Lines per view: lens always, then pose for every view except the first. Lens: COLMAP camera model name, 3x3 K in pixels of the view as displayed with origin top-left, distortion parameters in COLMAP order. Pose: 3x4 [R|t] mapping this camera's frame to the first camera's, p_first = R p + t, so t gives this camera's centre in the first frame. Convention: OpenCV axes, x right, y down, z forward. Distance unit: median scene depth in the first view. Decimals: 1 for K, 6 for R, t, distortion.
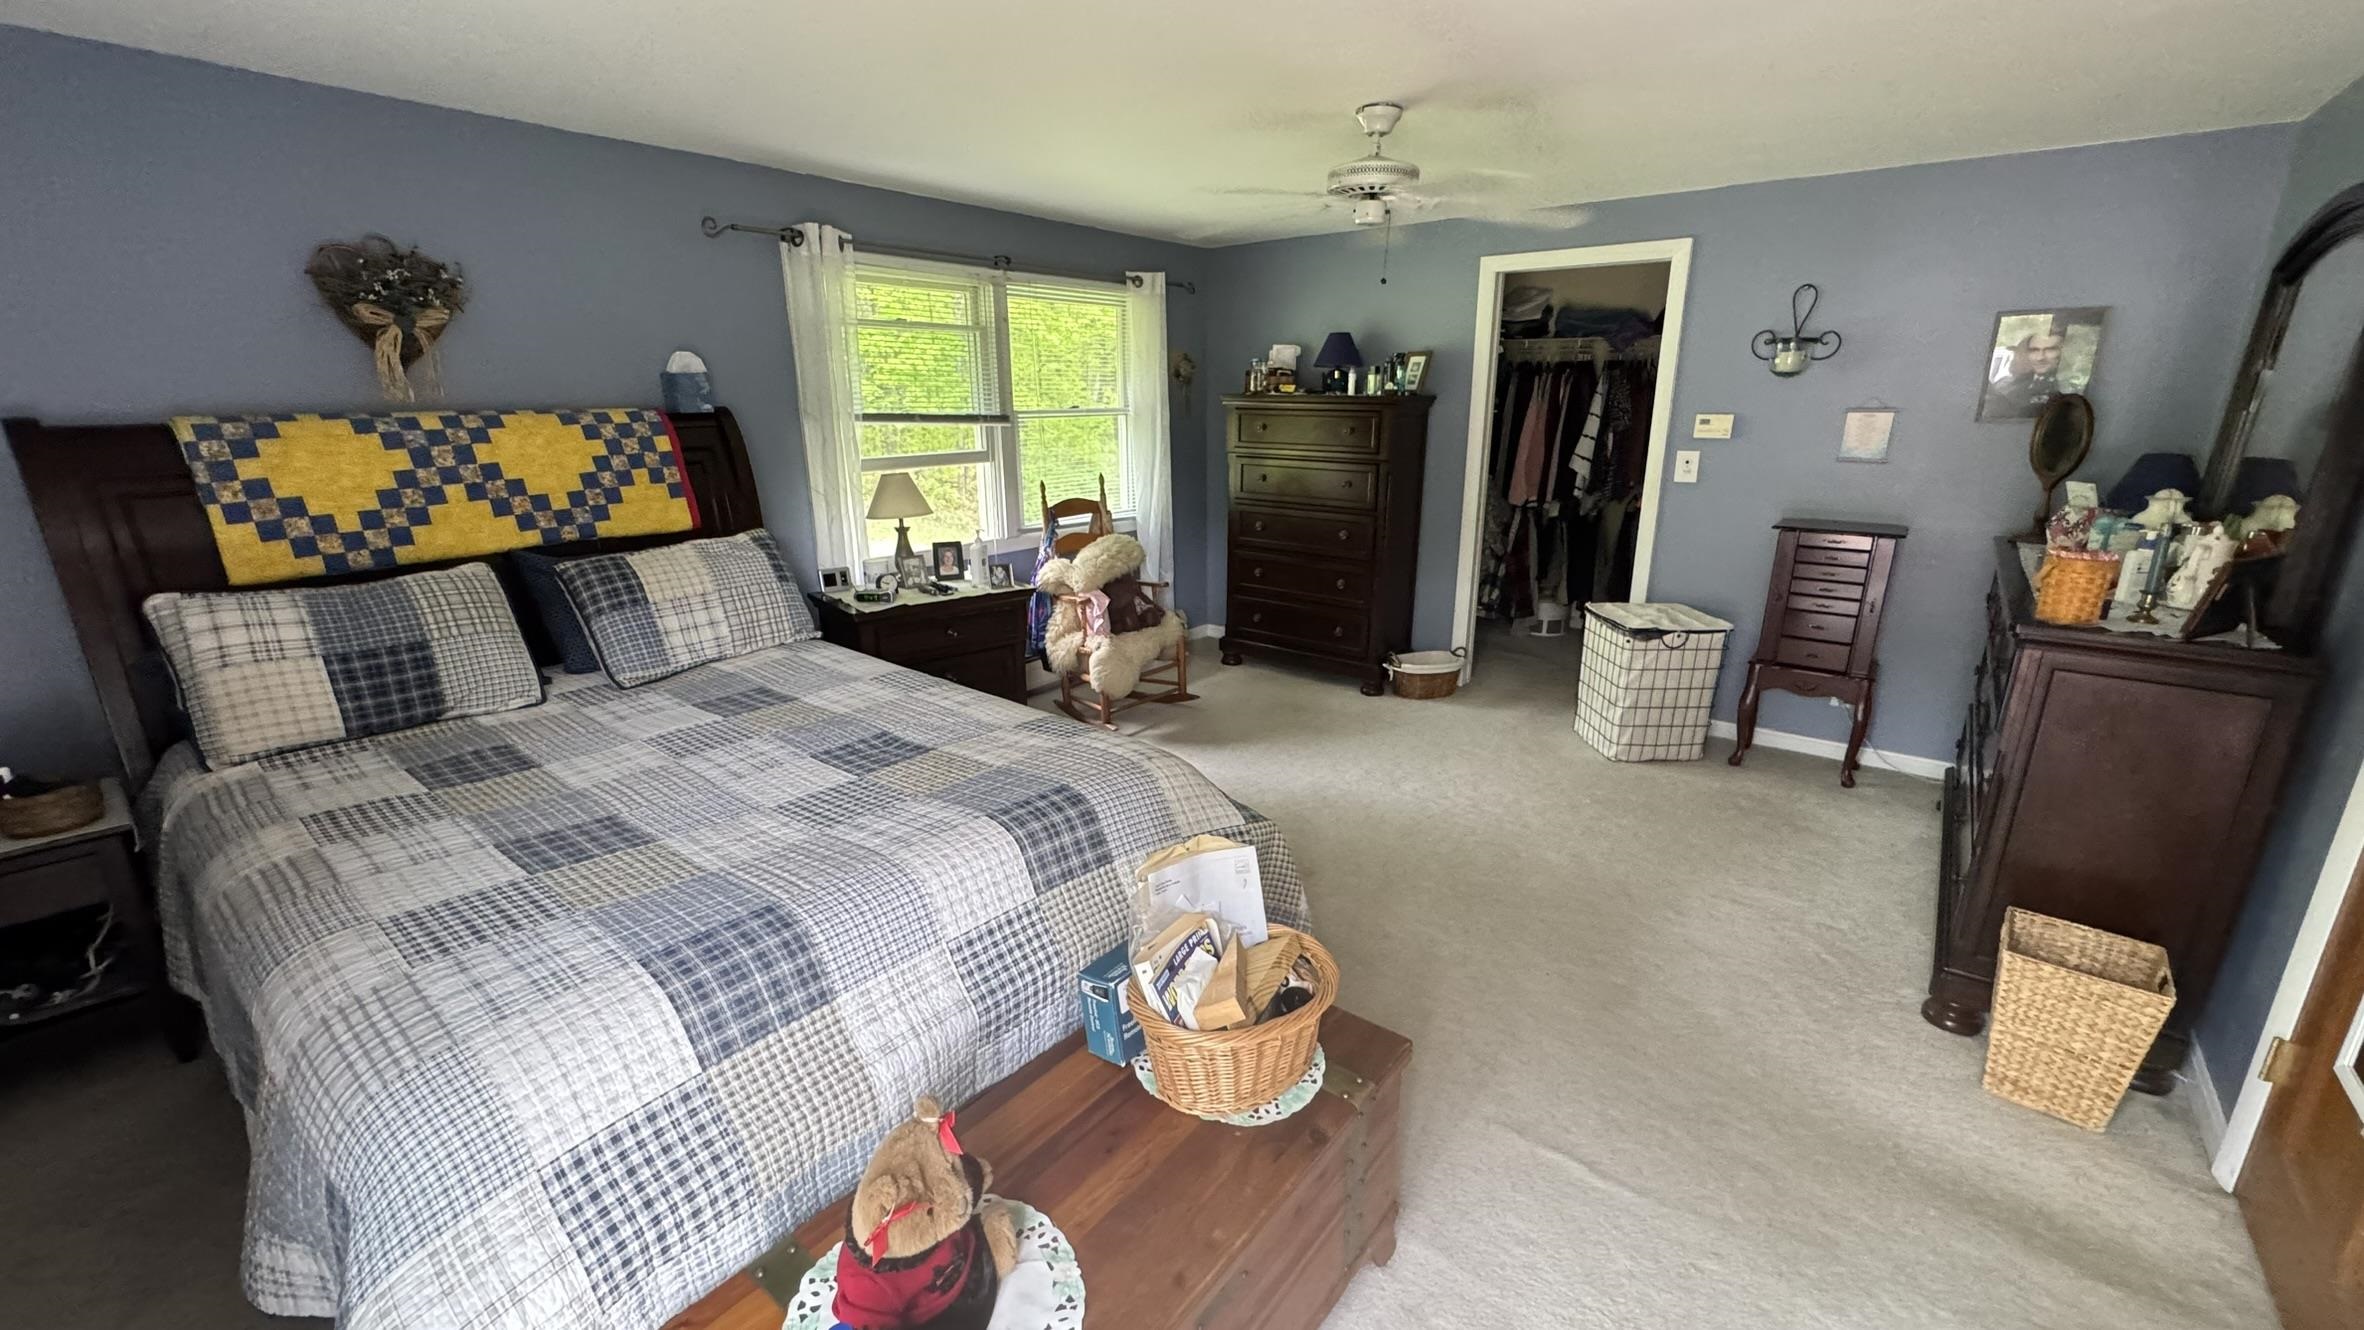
lens RADIAL K [[933.1, 0, 1185.9], [0, 933.1, 665.2], [0, 0, 1]] dist [-0.002919, 0.000710]
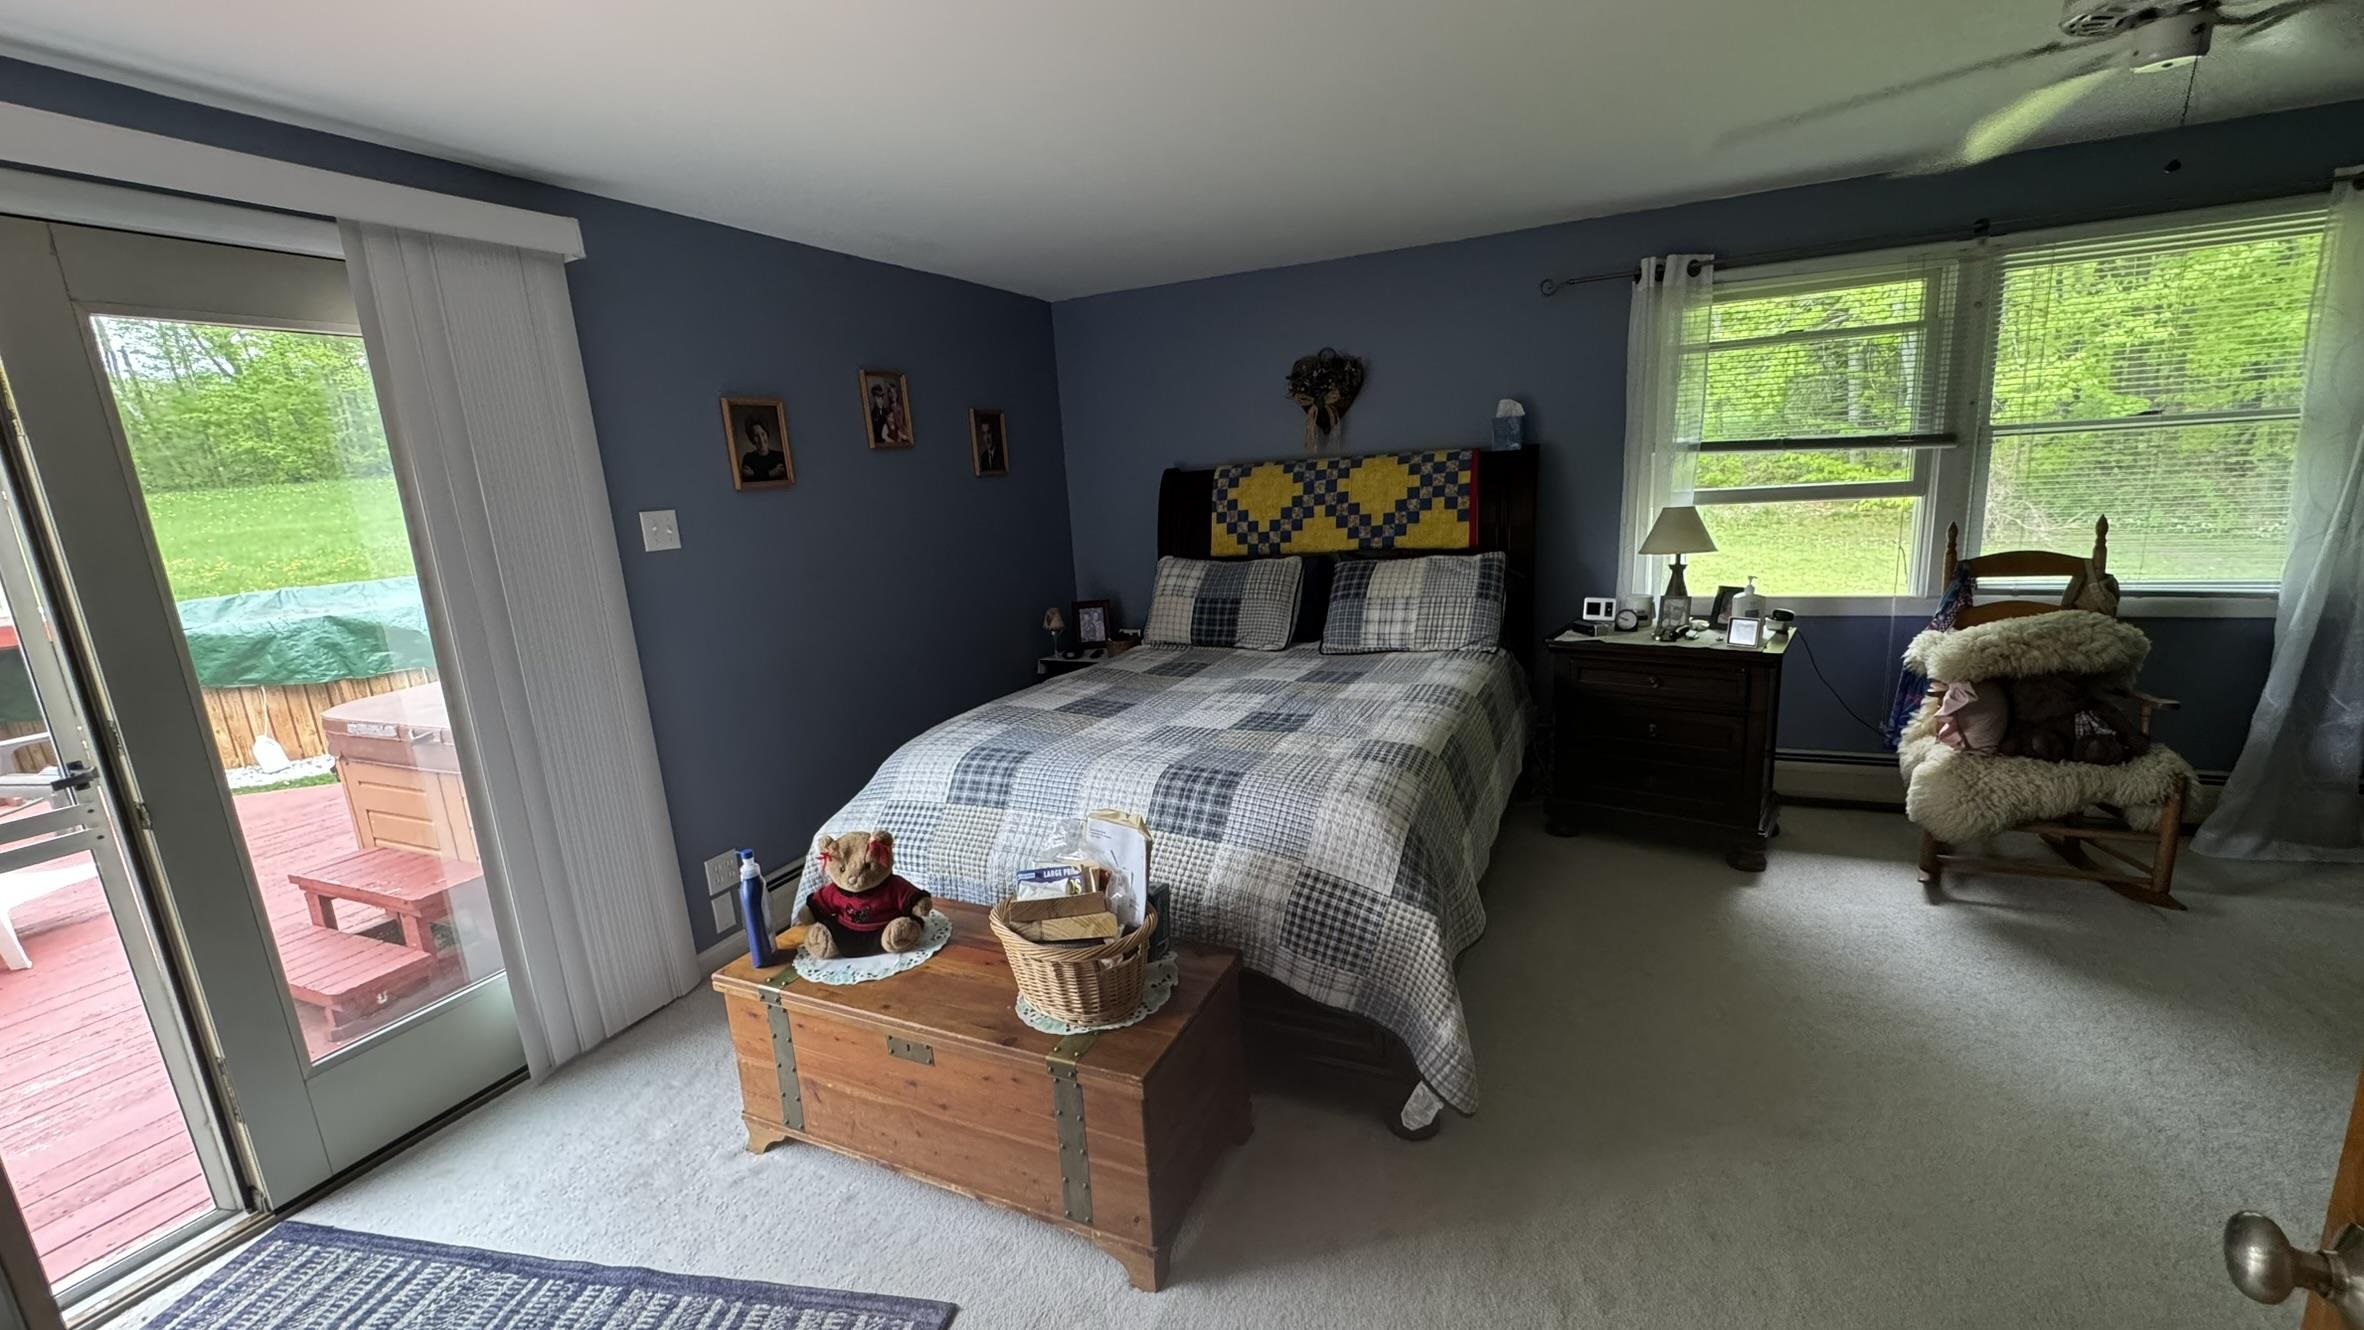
lens RADIAL K [[933.1, 0, 1185.6], [0, 933.1, 669.8], [0, 0, 1]] dist [-0.002919, 0.000710]
pose [[0.247337, 0.194371, -0.949234, 0.658214], [-0.211140, 0.966942, 0.142982, -0.104812], [0.945645, 0.165057, 0.280200, 0.404499]]
